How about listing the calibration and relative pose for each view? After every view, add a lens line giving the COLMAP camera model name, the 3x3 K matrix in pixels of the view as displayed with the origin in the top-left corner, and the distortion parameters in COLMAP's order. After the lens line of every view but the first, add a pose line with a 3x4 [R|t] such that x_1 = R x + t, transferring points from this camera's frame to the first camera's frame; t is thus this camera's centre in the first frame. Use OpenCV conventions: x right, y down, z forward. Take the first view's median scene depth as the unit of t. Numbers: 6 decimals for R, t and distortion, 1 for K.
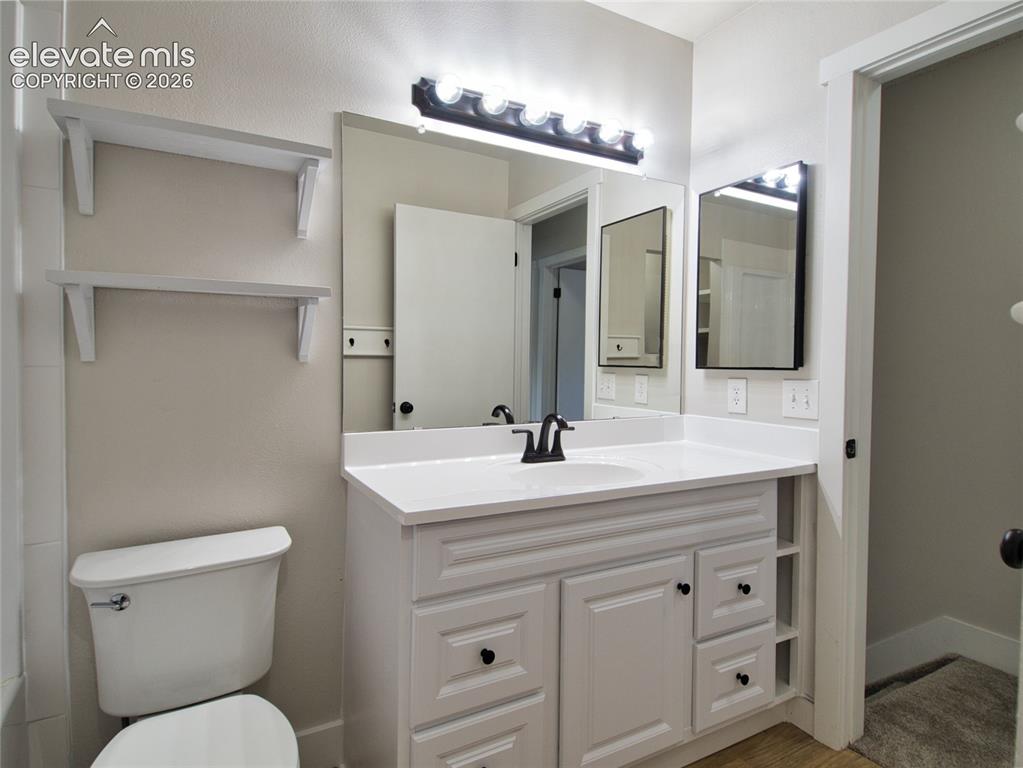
lens RADIAL K [[577.2, 0, 506.5], [0, 577.2, 378.6], [0, 0, 1]] dist [-0.011465, -0.004526]
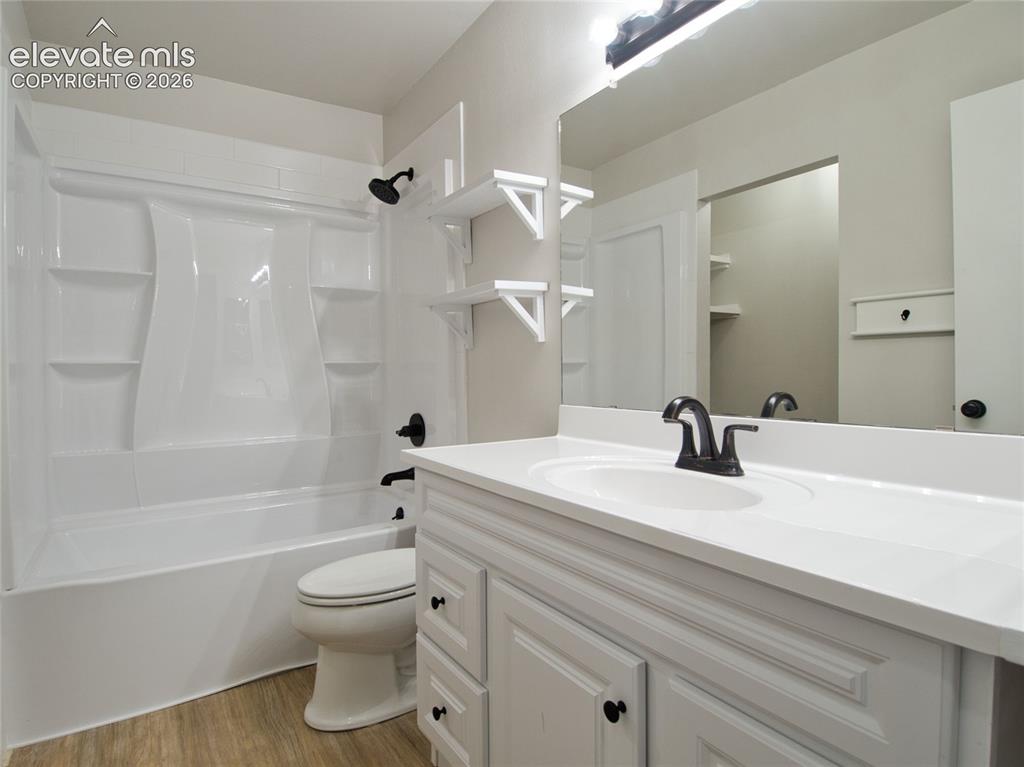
lens RADIAL K [[577.8, 0, 504.0], [0, 577.8, 391.1], [0, 0, 1]] dist [-0.011465, -0.004526]
pose [[0.045470, 0.018811, -0.998789, 0.735309], [-0.011088, 0.999771, 0.018324, 0.042014], [0.998904, 0.010241, 0.045668, 0.747200]]
